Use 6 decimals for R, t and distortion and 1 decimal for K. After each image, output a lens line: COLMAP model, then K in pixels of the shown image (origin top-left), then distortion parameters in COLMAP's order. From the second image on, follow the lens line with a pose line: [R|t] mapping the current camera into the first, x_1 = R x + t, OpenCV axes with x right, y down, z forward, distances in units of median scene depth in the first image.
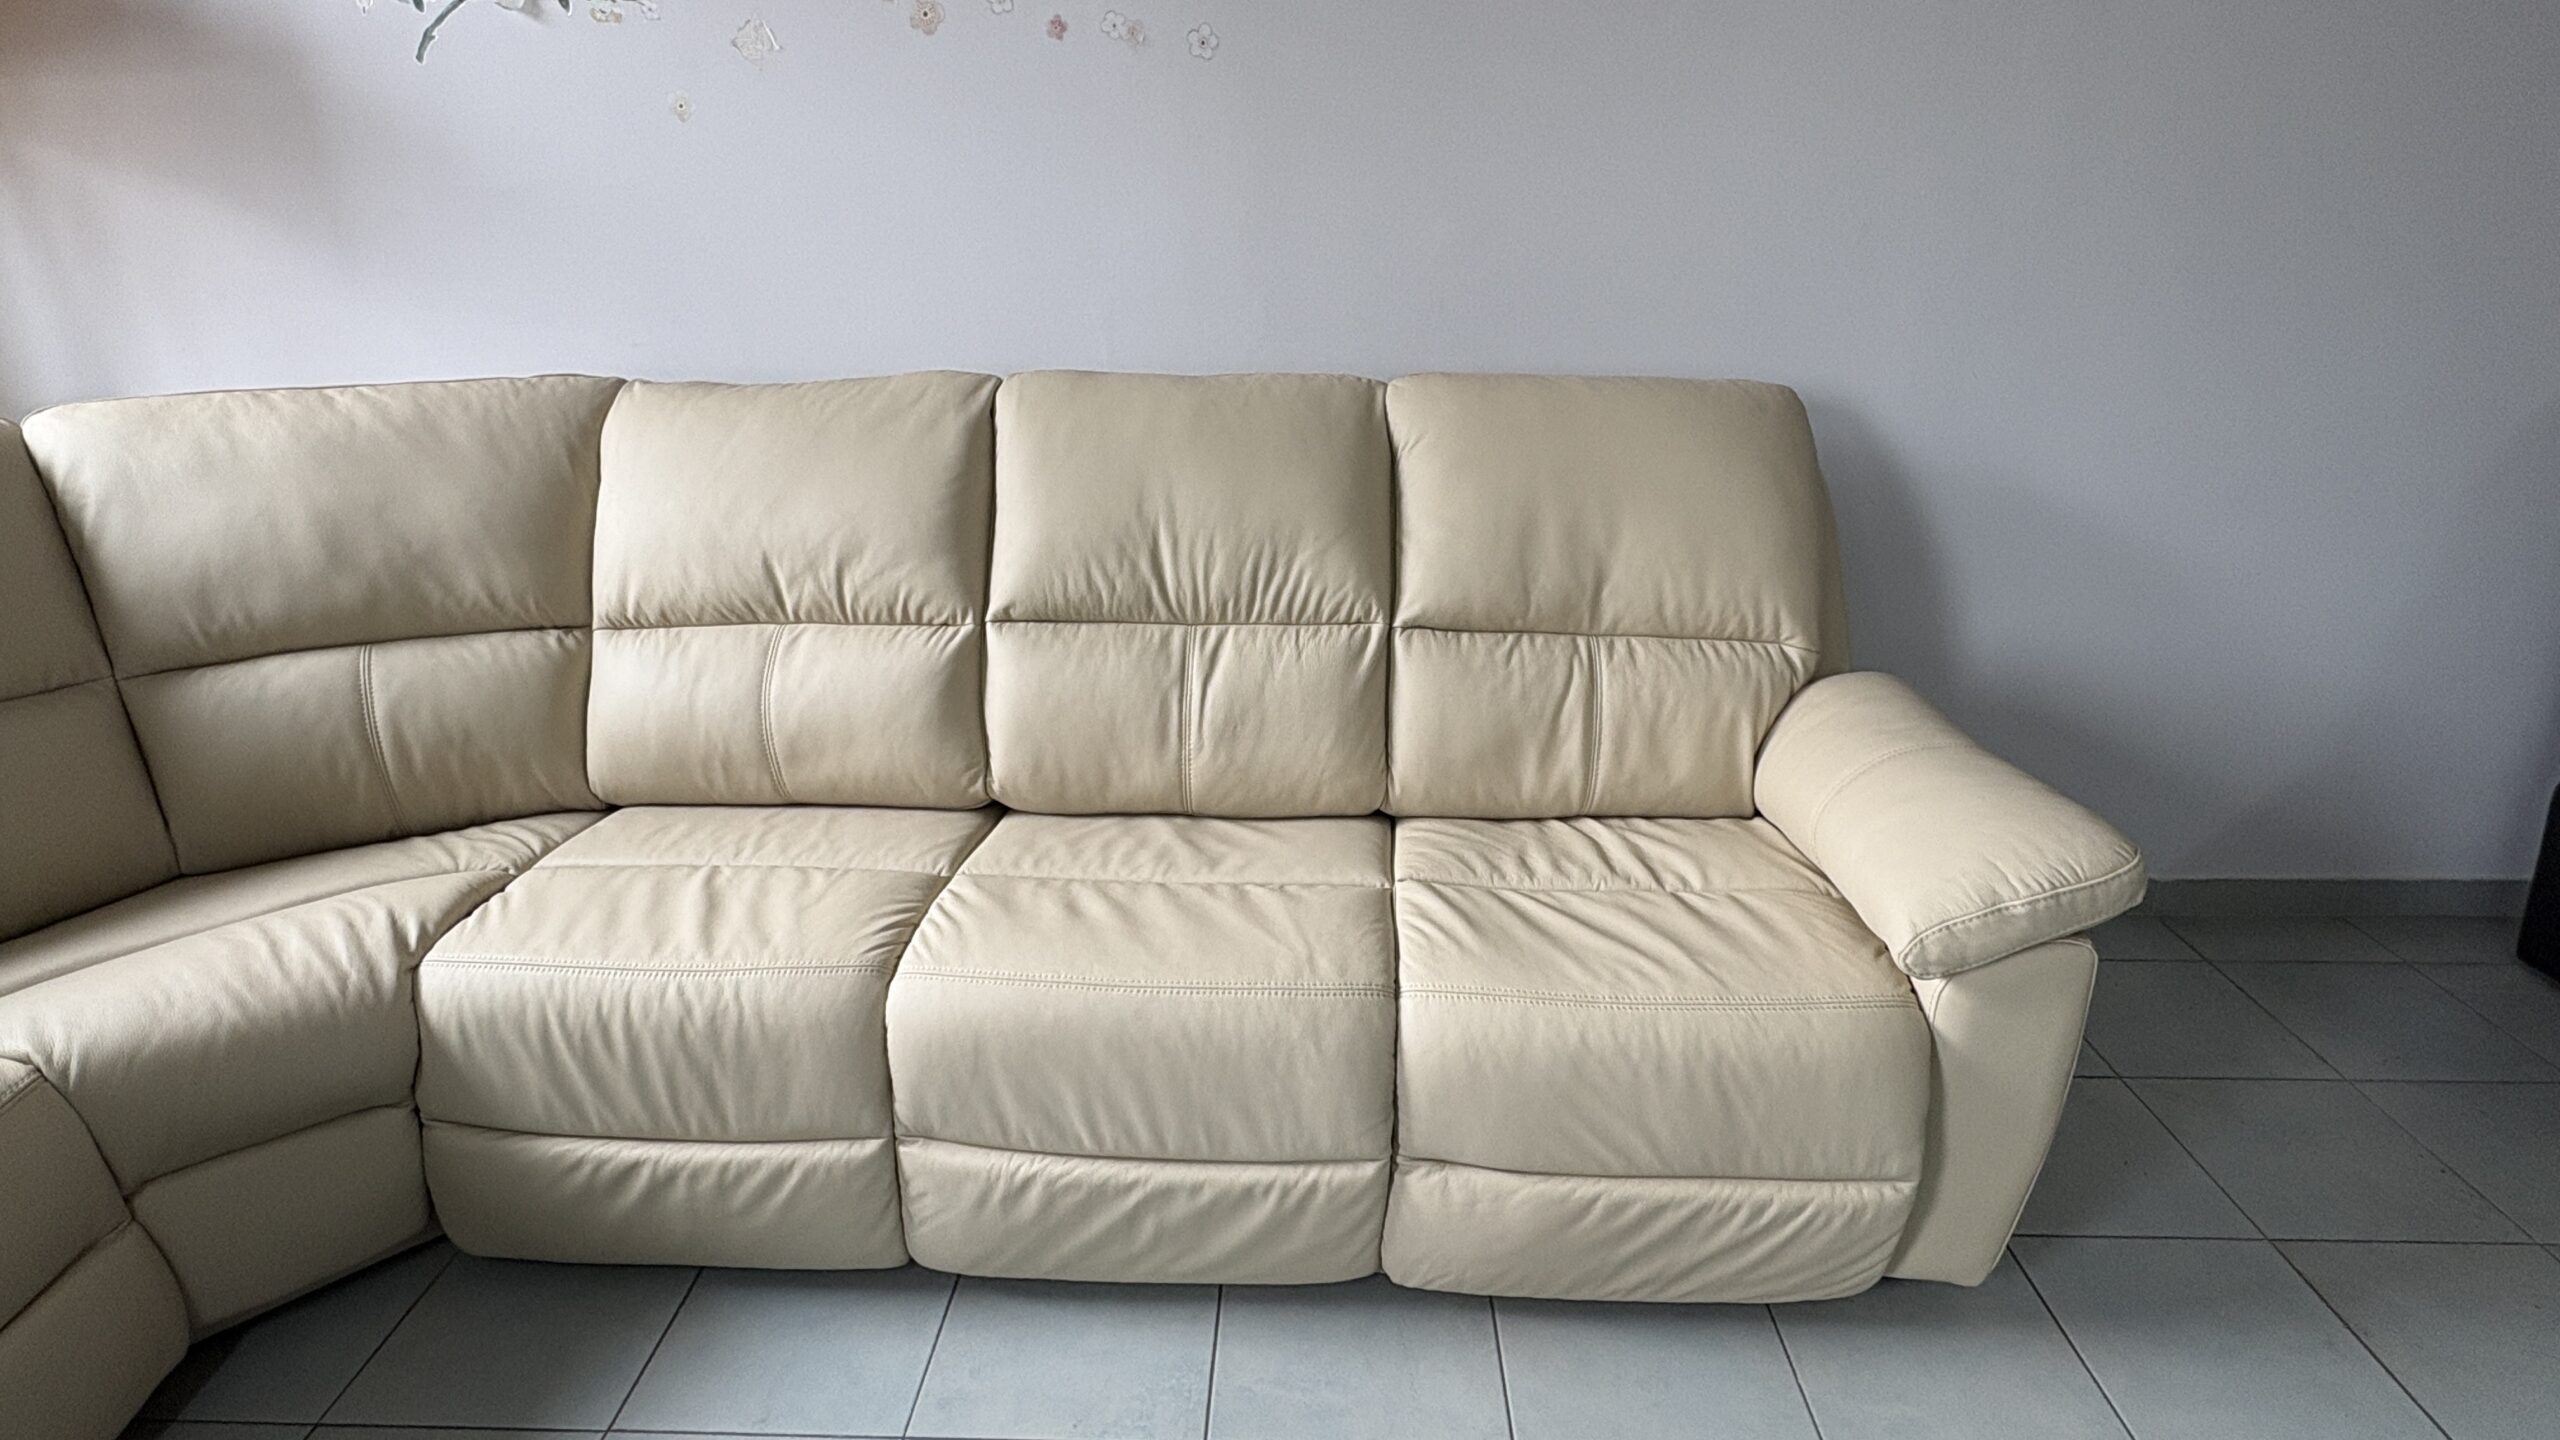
lens RADIAL K [[1300.4, 0, 1267.4], [0, 1300.4, 719.7], [0, 0, 1]] dist [-0.000002, 0.001526]
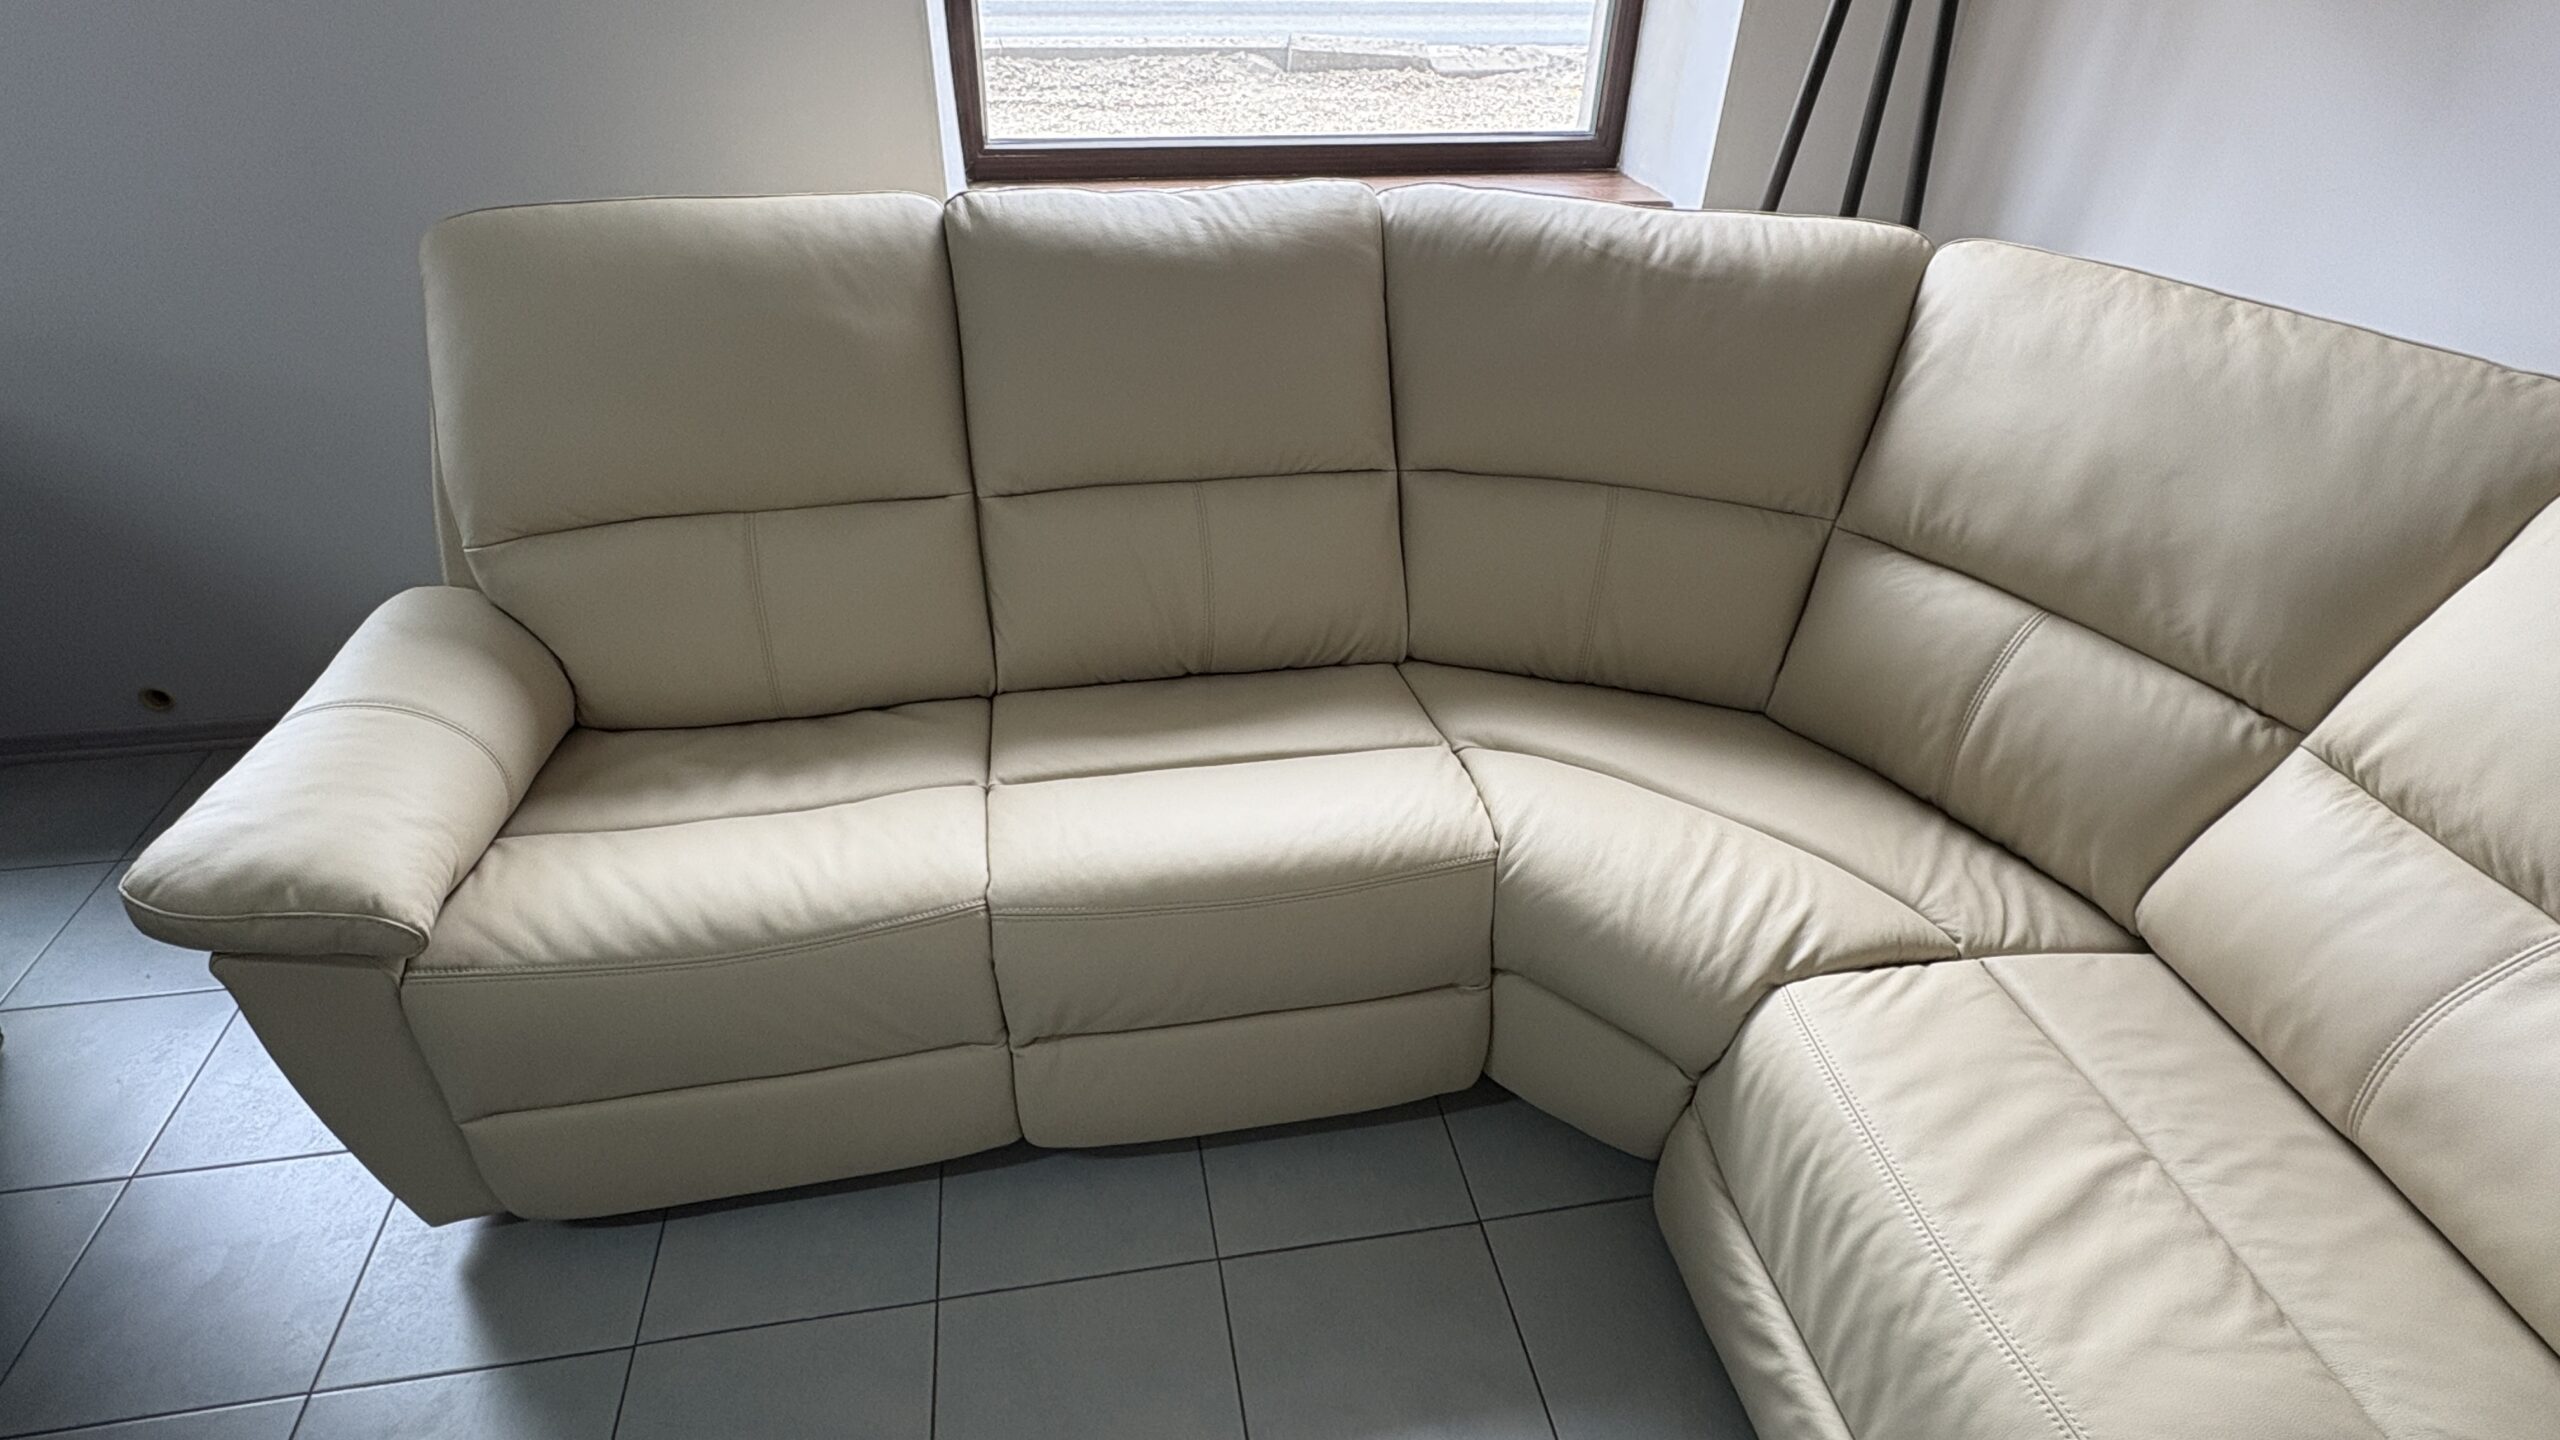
lens RADIAL K [[1300.4, 0, 1277.5], [0, 1300.4, 718.0], [0, 0, 1]] dist [-0.000002, 0.001526]
pose [[0.220304, 0.568993, -0.792283, -0.101143], [-0.388790, 0.796152, 0.463664, -0.202658], [0.894600, 0.205884, 0.396614, 0.244602]]
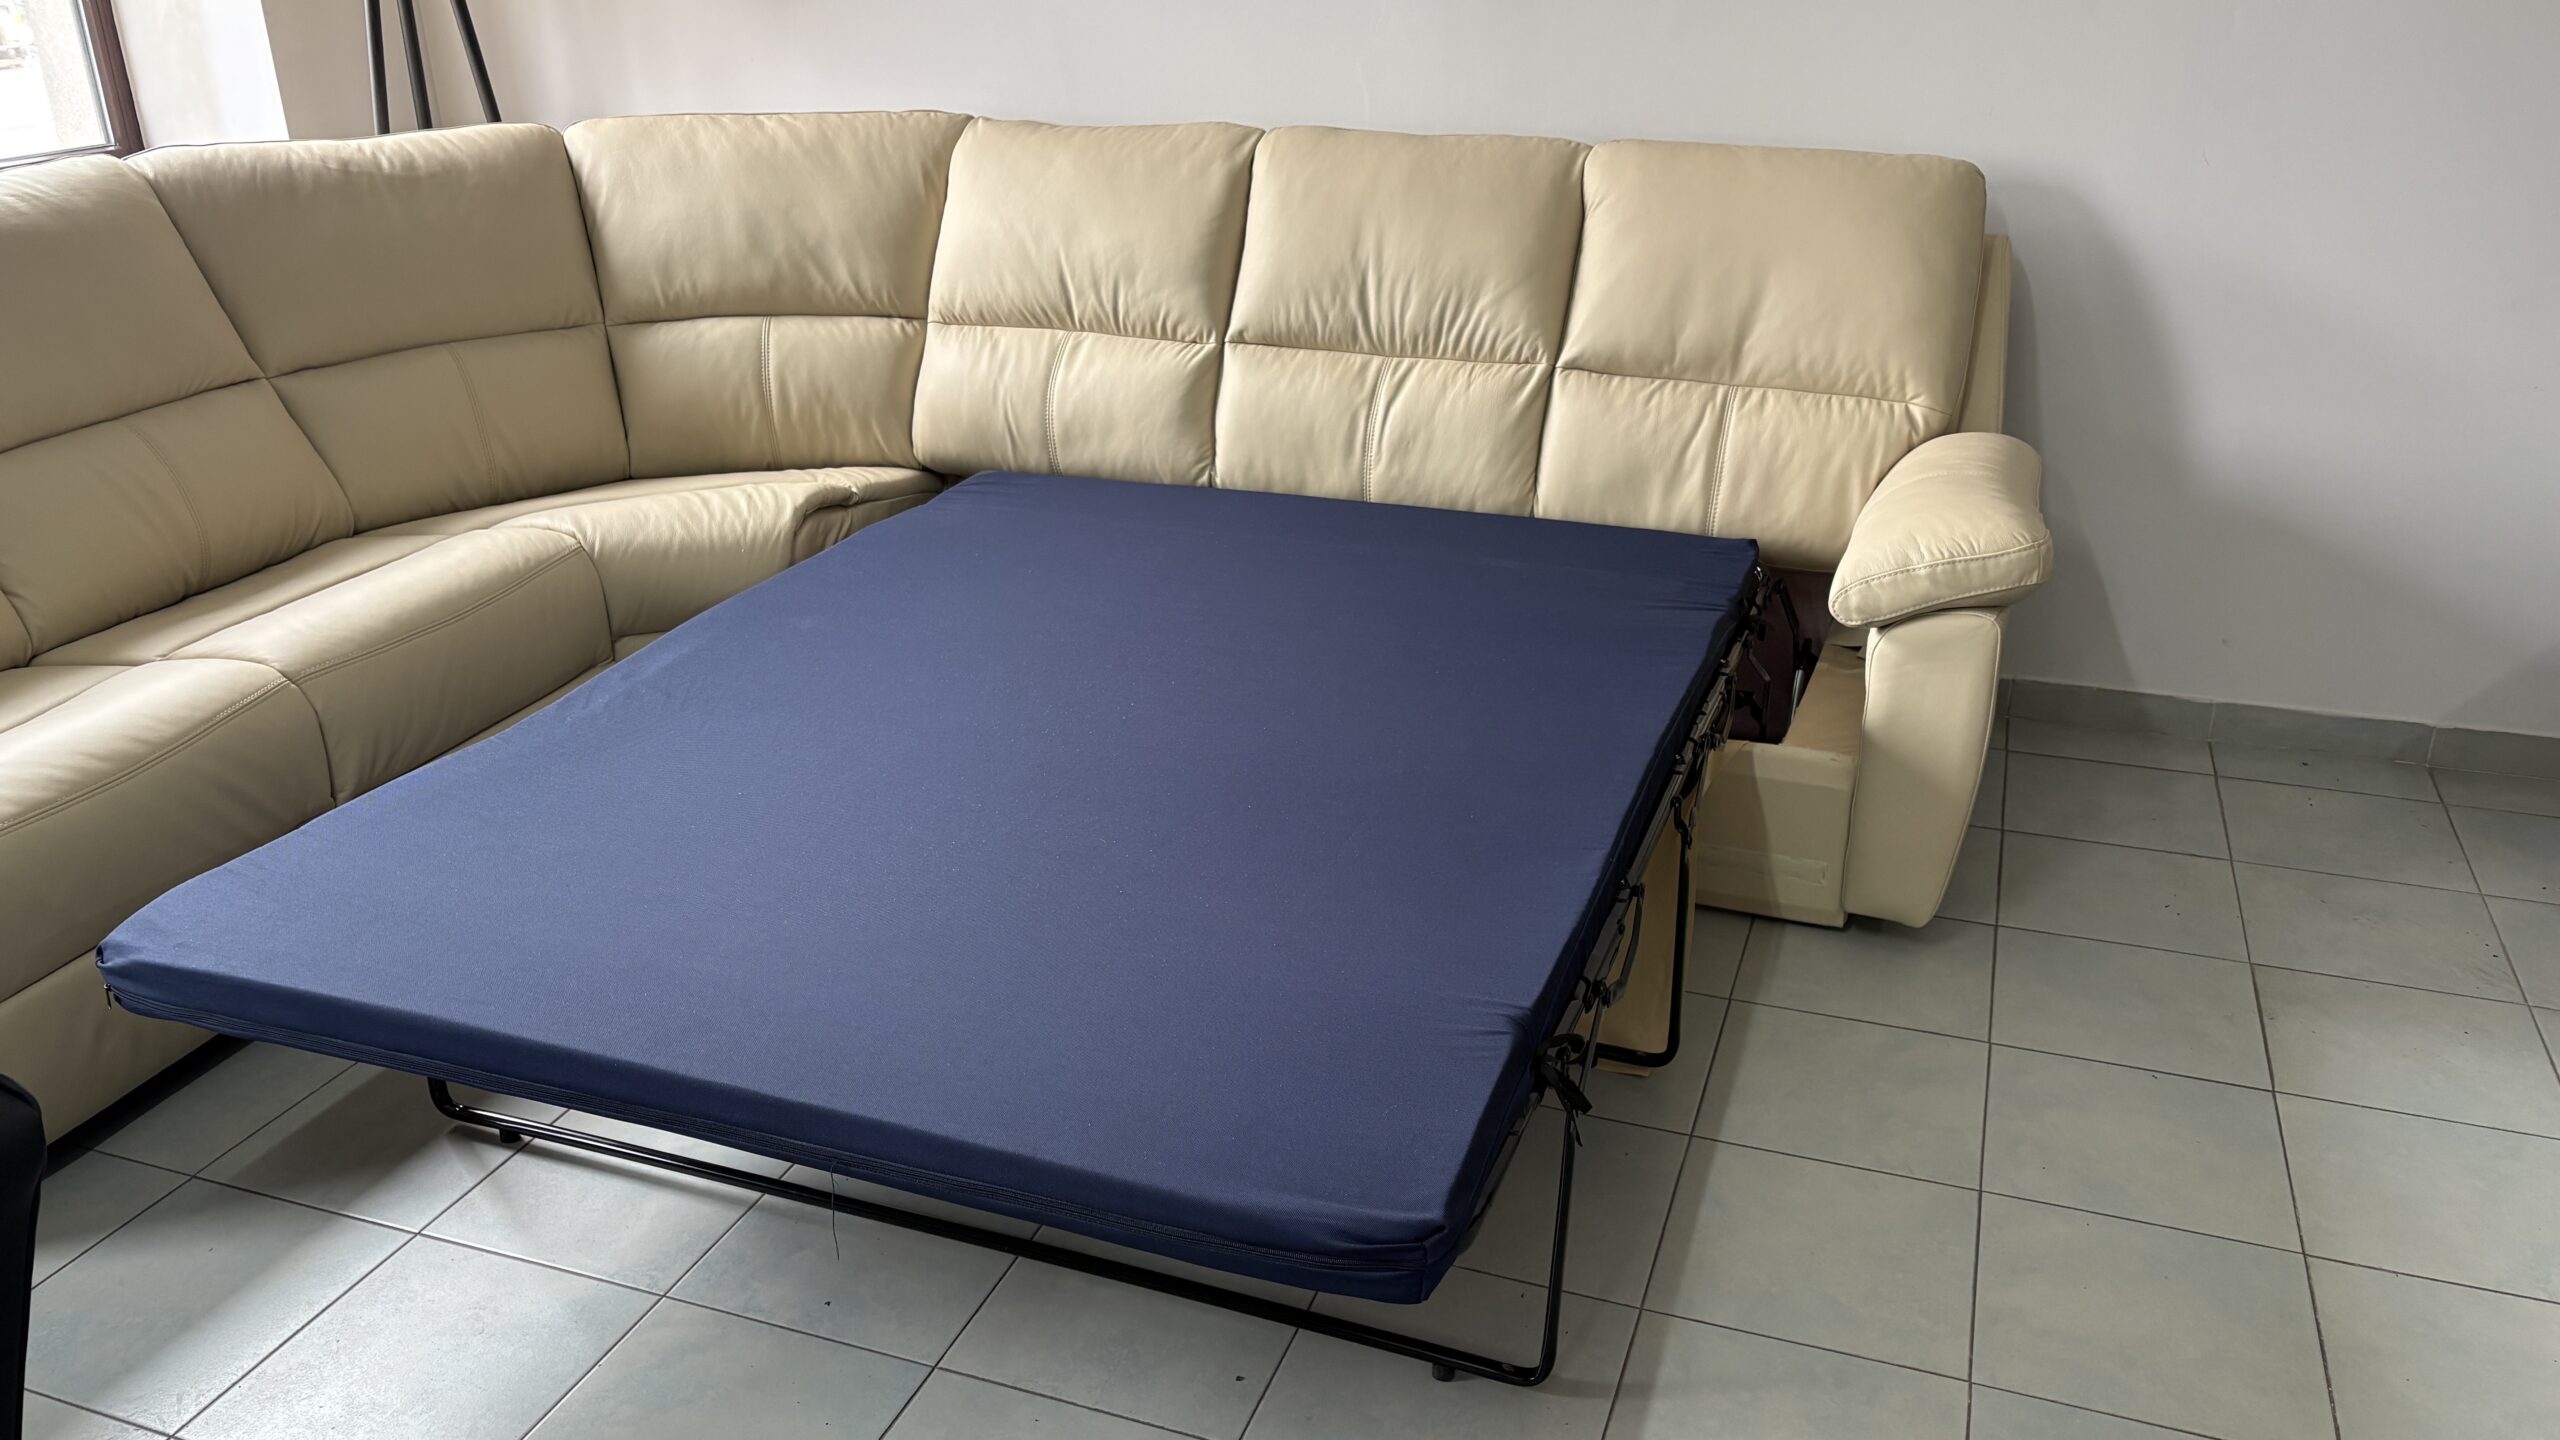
lens RADIAL K [[1972.6, 0, 1275.6], [0, 1972.6, 736.4], [0, 0, 1]] dist [0.043764, -0.030949]
pose [[0.949162, 0.133412, -0.285119, 0.406290], [-0.121965, 0.990861, 0.057618, 0.182167], [0.290200, -0.019915, 0.956759, -0.751120]]
